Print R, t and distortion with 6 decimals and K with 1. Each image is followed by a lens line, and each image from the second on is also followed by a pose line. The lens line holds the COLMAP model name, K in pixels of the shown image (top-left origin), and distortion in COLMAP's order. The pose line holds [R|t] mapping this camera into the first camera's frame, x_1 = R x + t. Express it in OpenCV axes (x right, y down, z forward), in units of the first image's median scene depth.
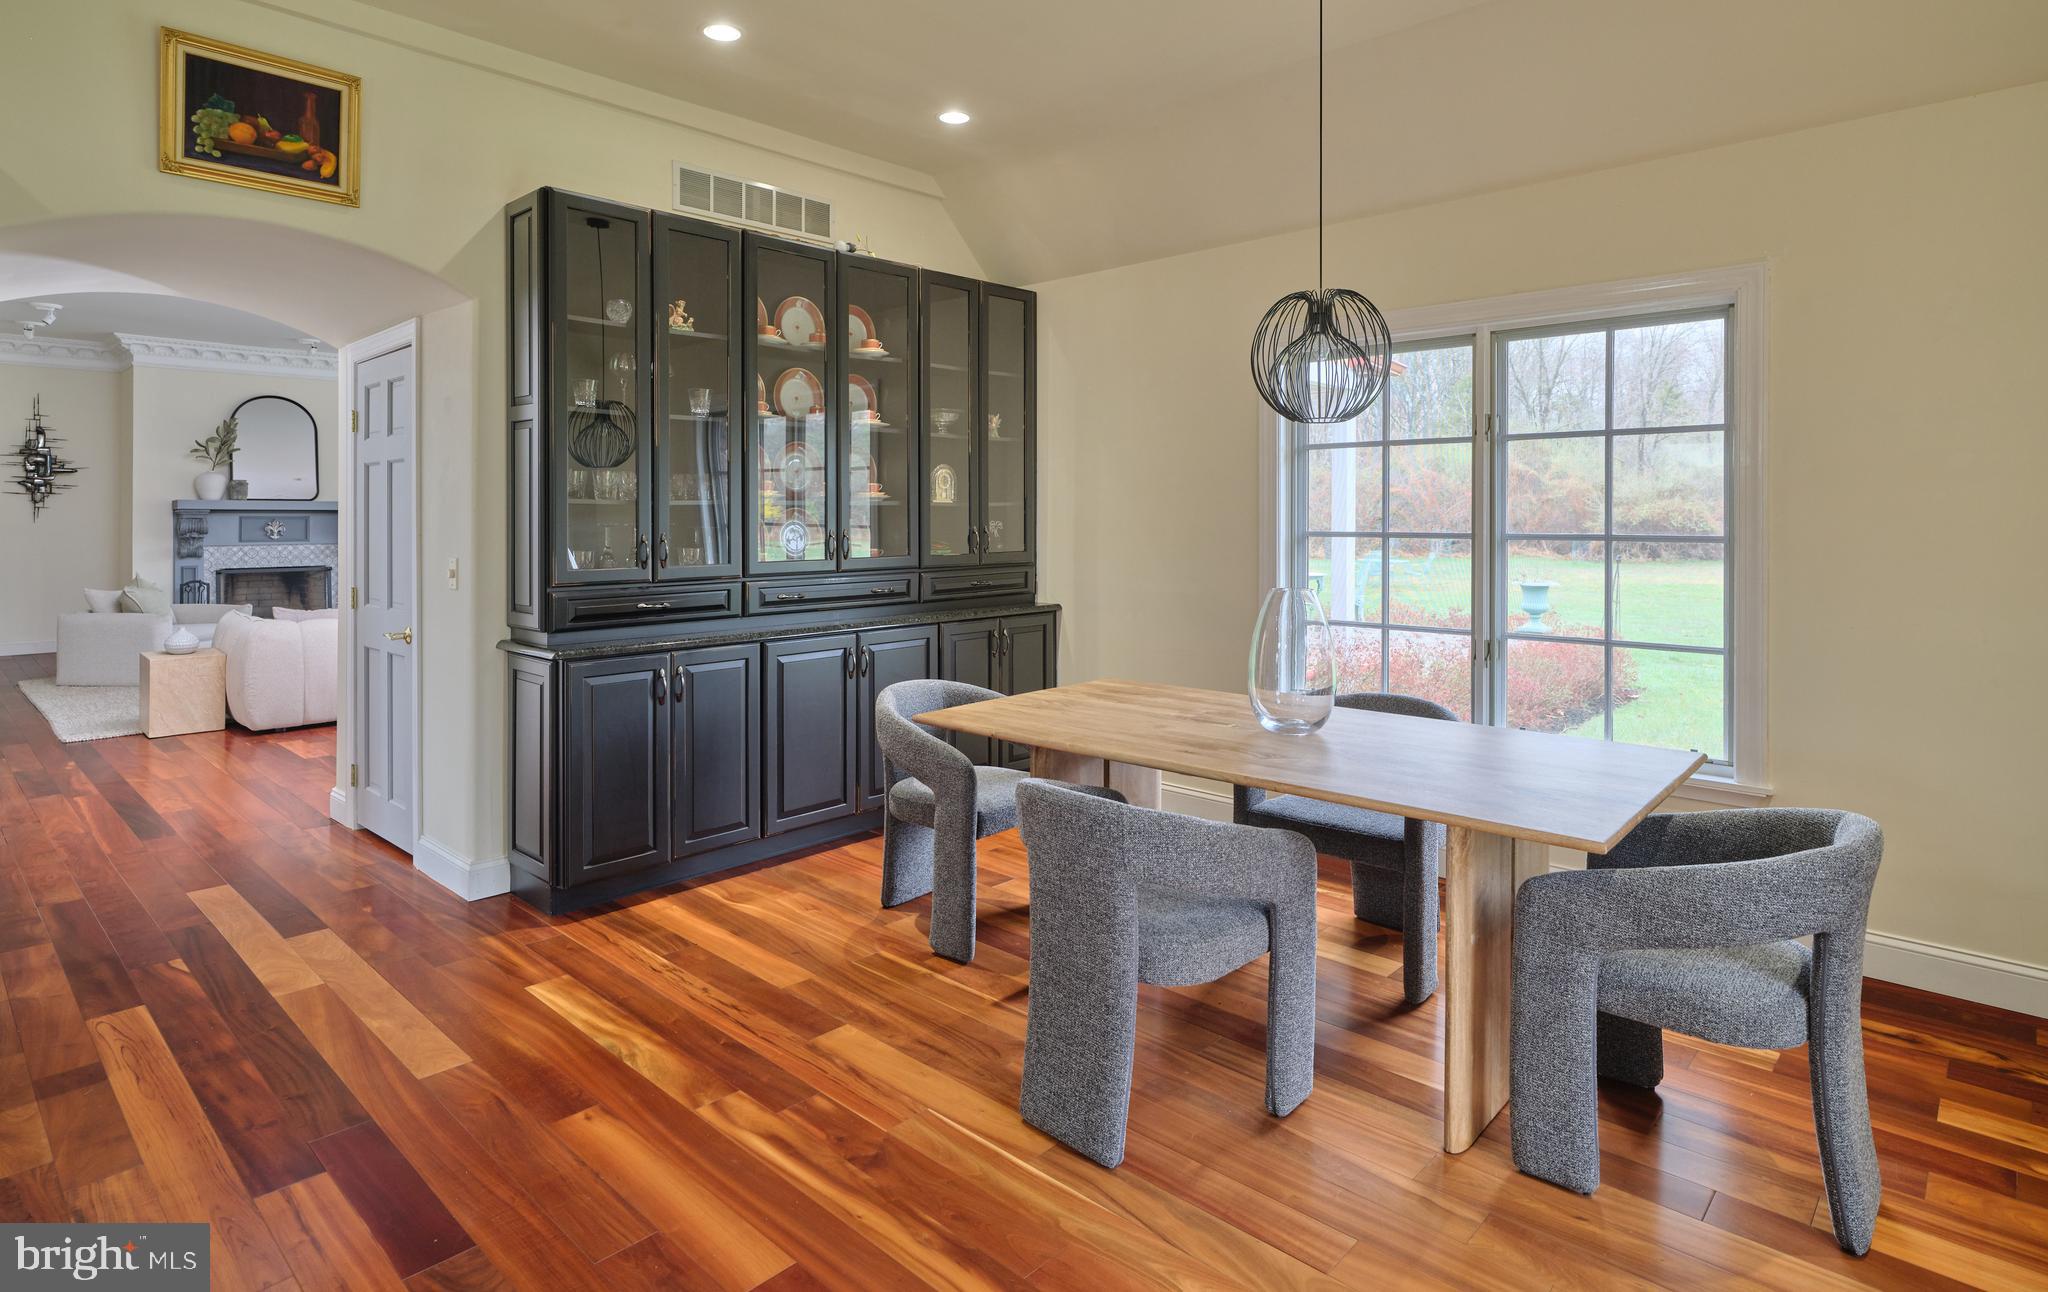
lens RADIAL K [[1103.8, 0, 1023.9], [0, 1103.8, 508.0], [0, 0, 1]] dist [0.000692, -0.001487]
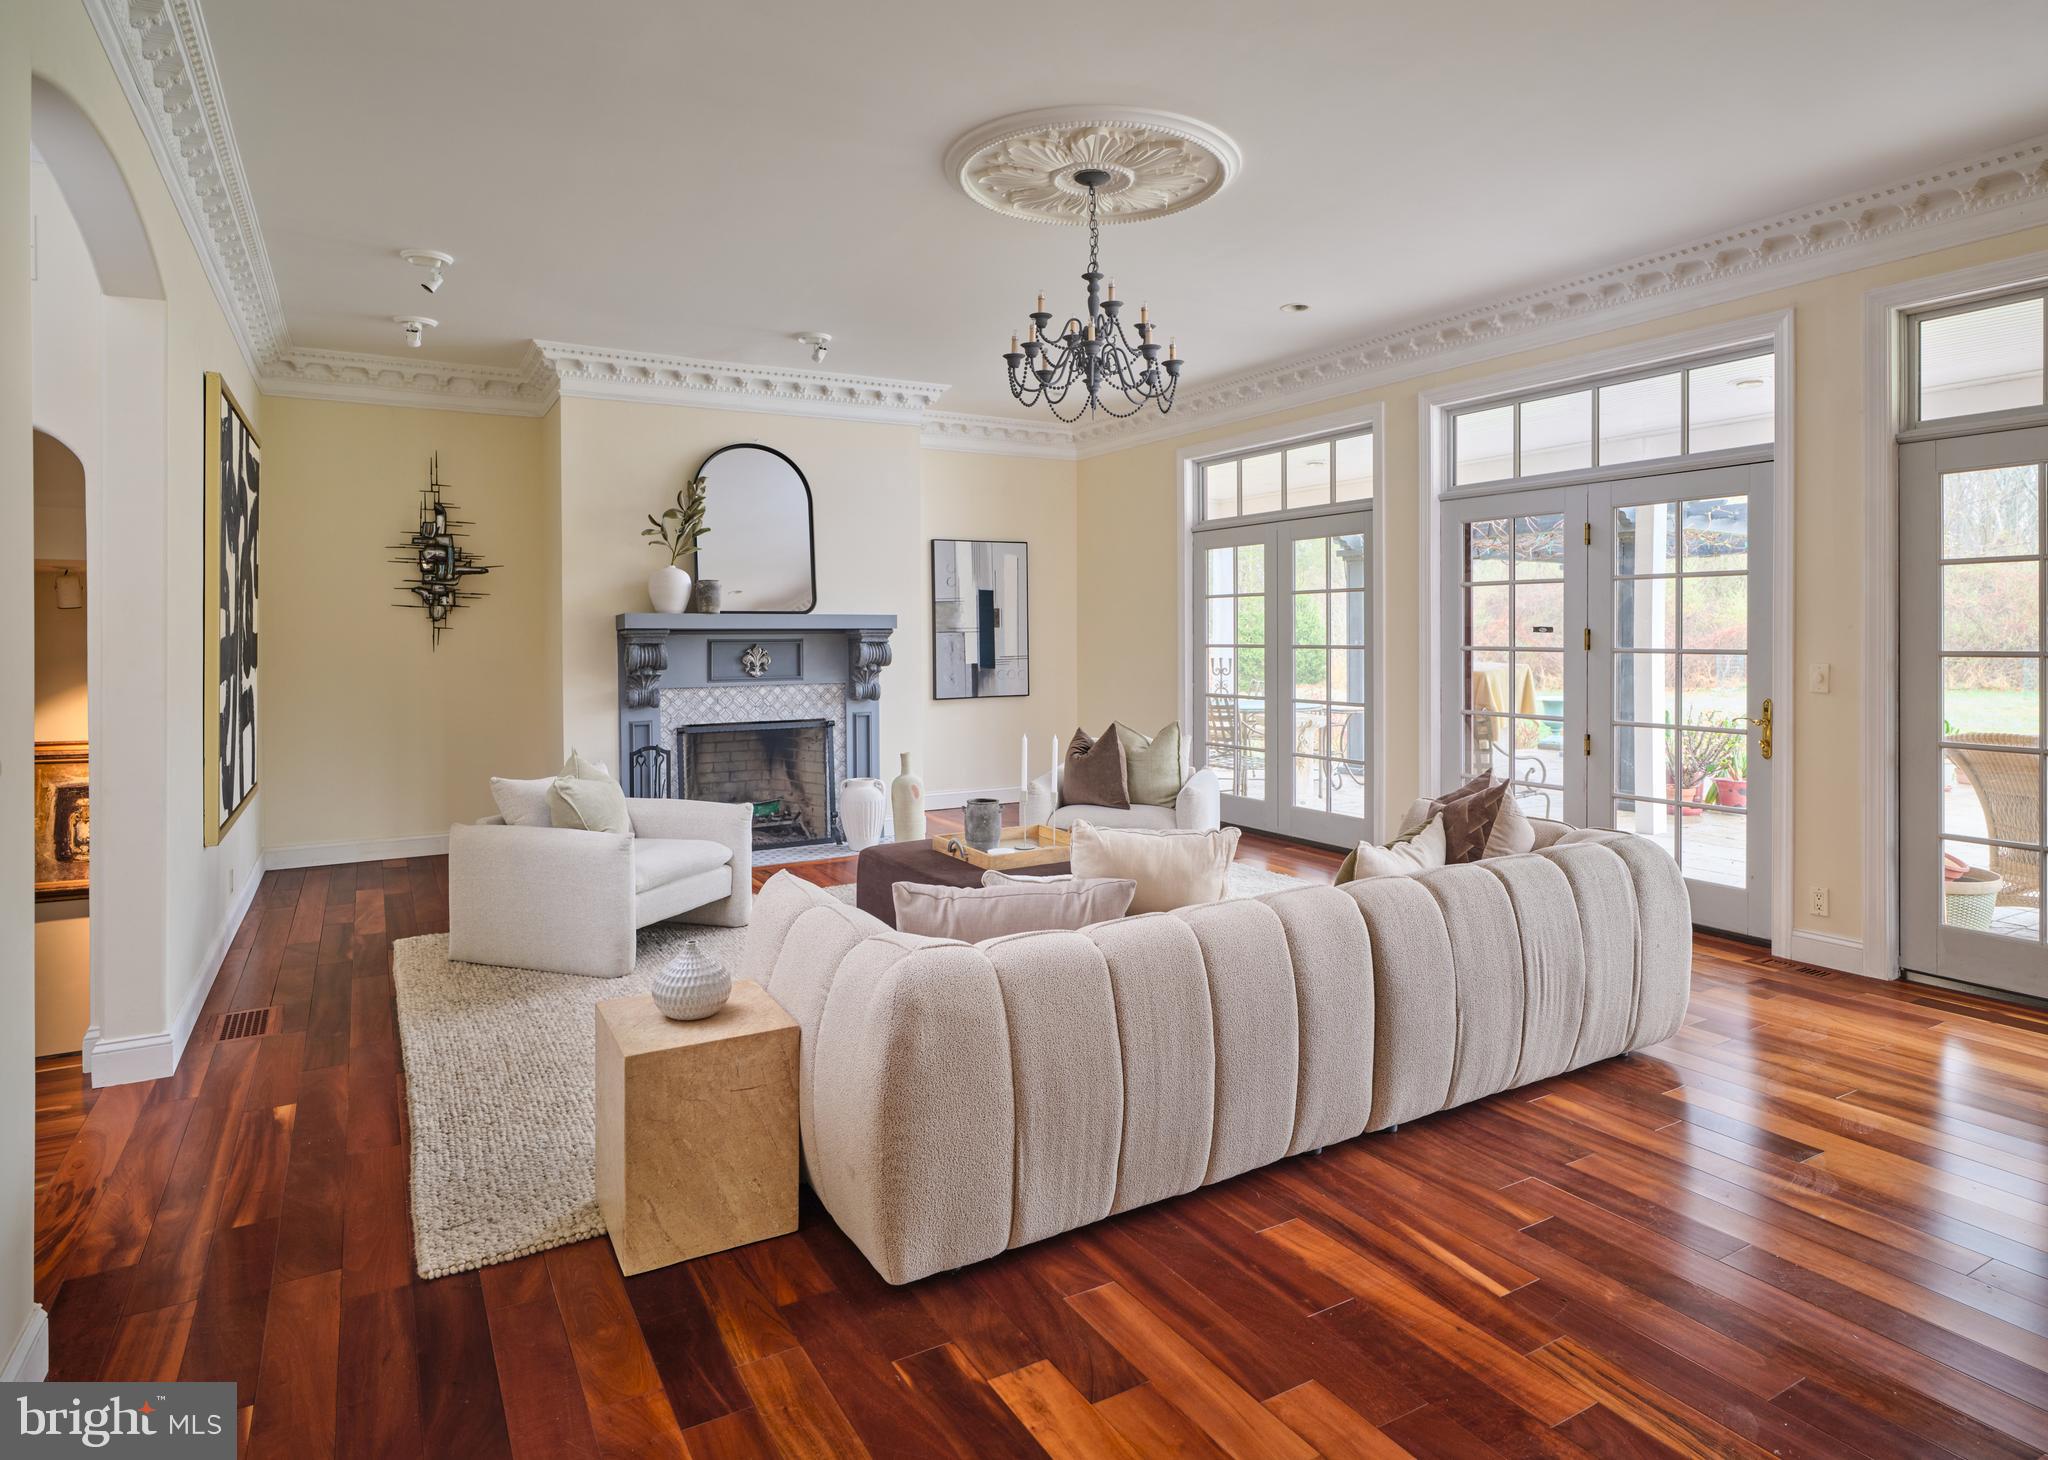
lens RADIAL K [[1183.9, 0, 1052.6], [0, 1183.9, 632.8], [0, 0, 1]] dist [-0.002190, 0.001092]
pose [[0.957781, -0.007373, -0.287405, -0.347780], [0.009160, 0.999946, 0.004872, 0.001993], [0.287354, -0.007299, 0.957797, 0.436760]]
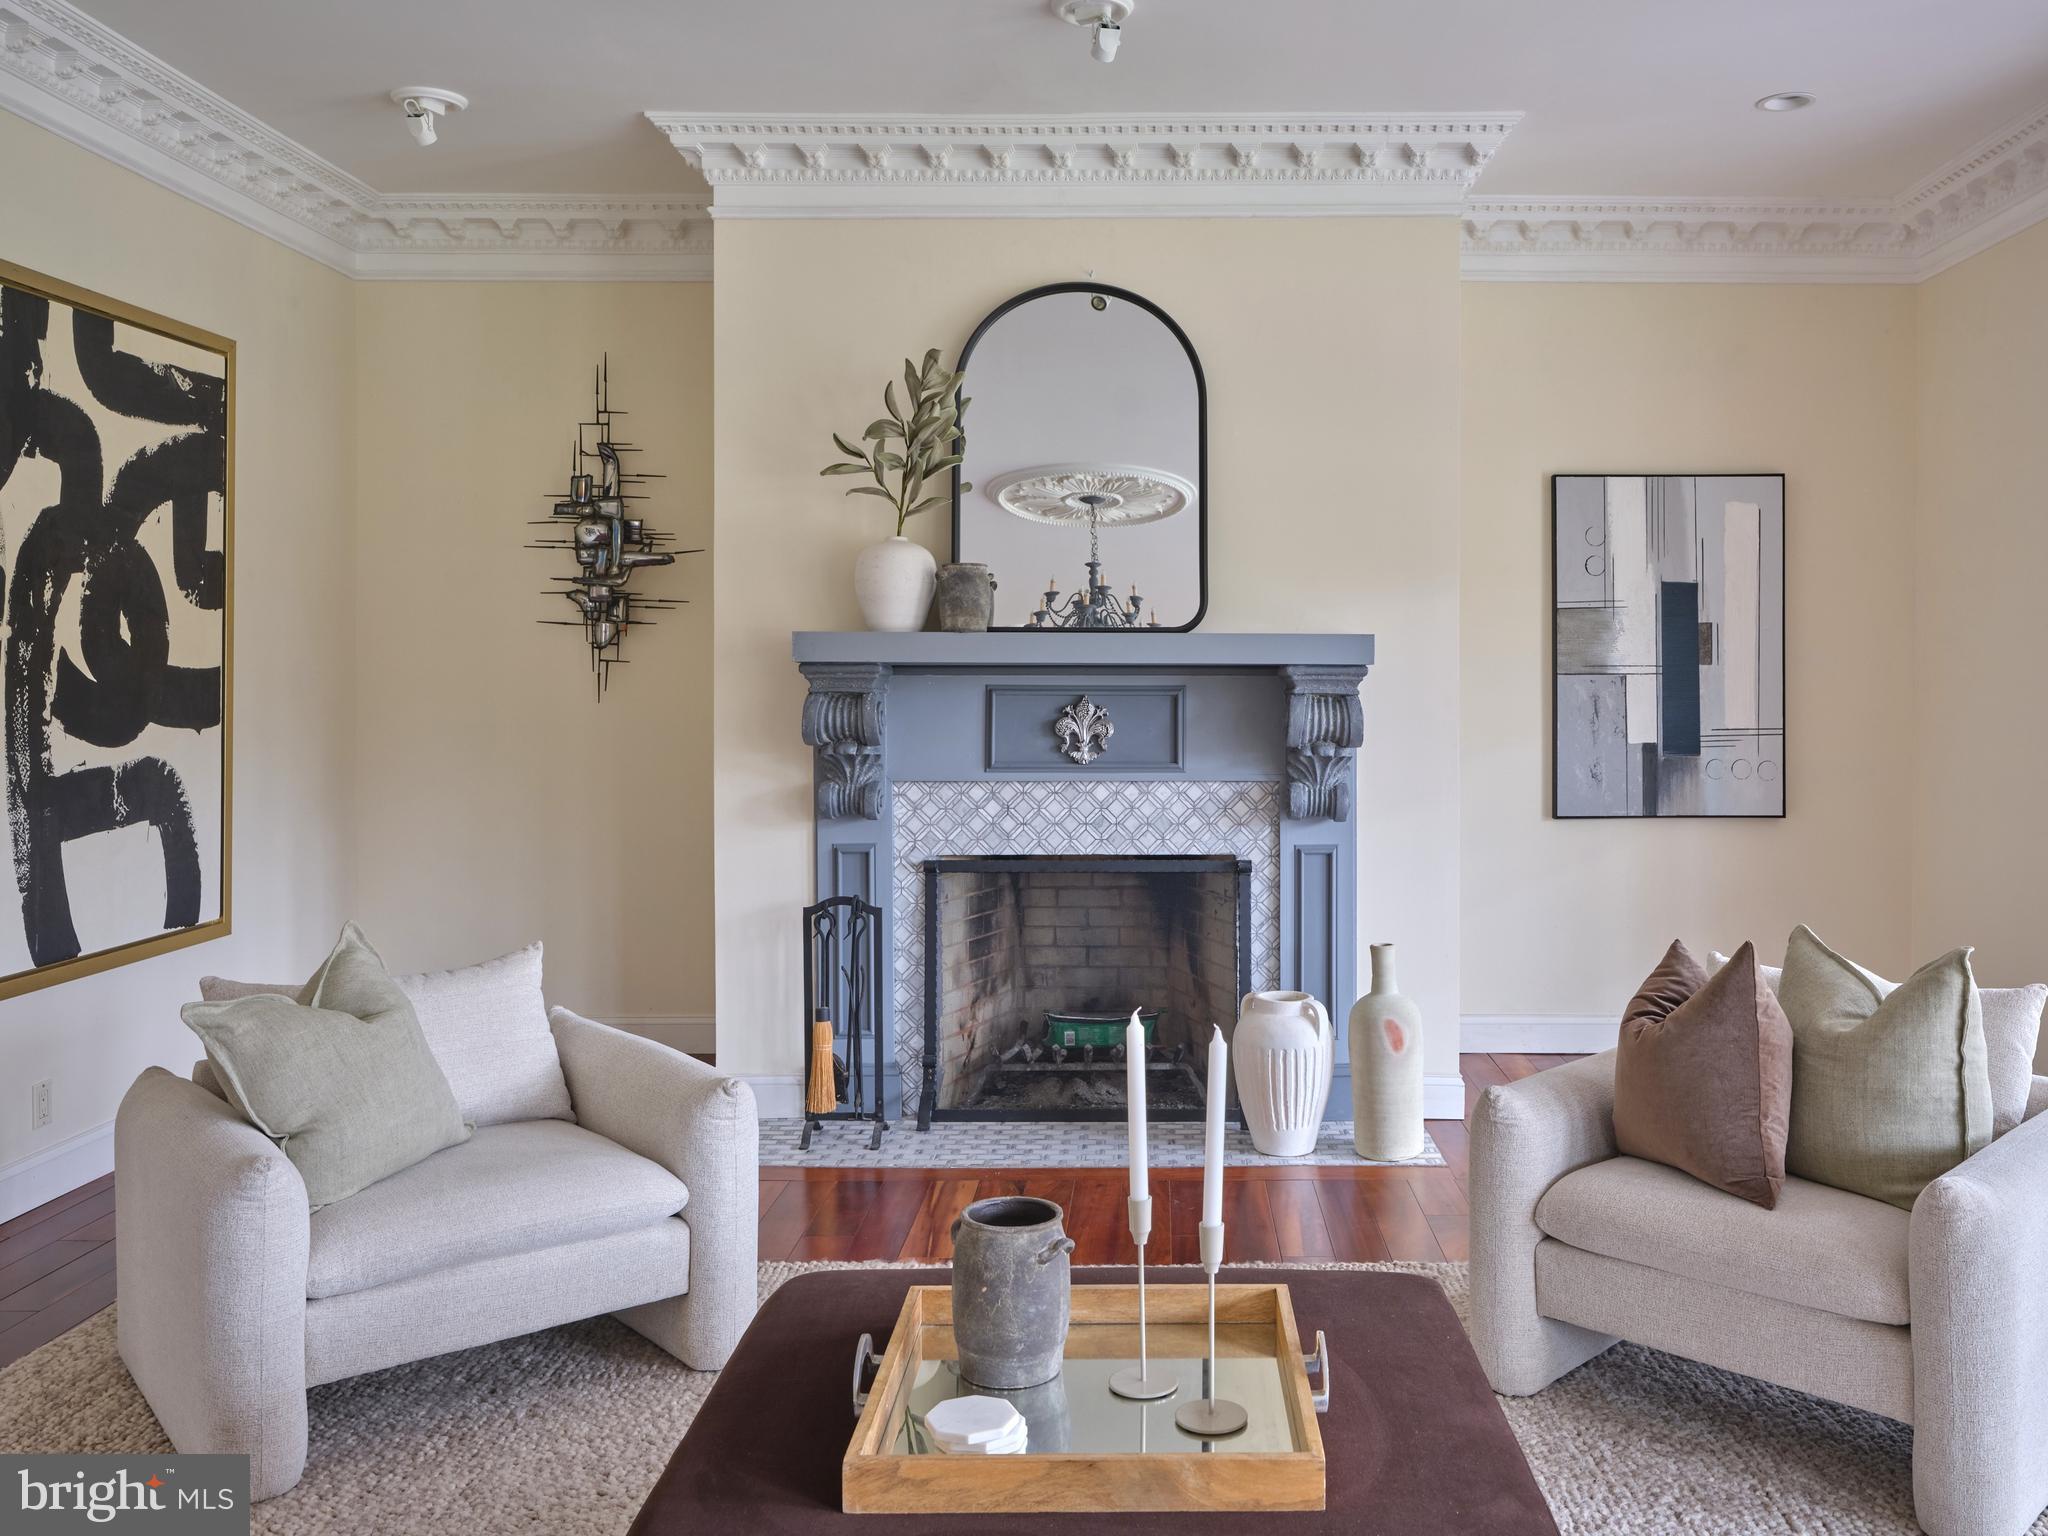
lens RADIAL K [[1701.1, 0, 1172.2], [0, 1701.1, 689.9], [0, 0, 1]] dist [-0.003385, 0.000287]
pose [[0.679786, 0.004632, -0.733396, -0.342354], [0.004204, 0.999939, 0.010212, 0.003978], [0.733398, -0.010025, 0.679725, 0.743545]]
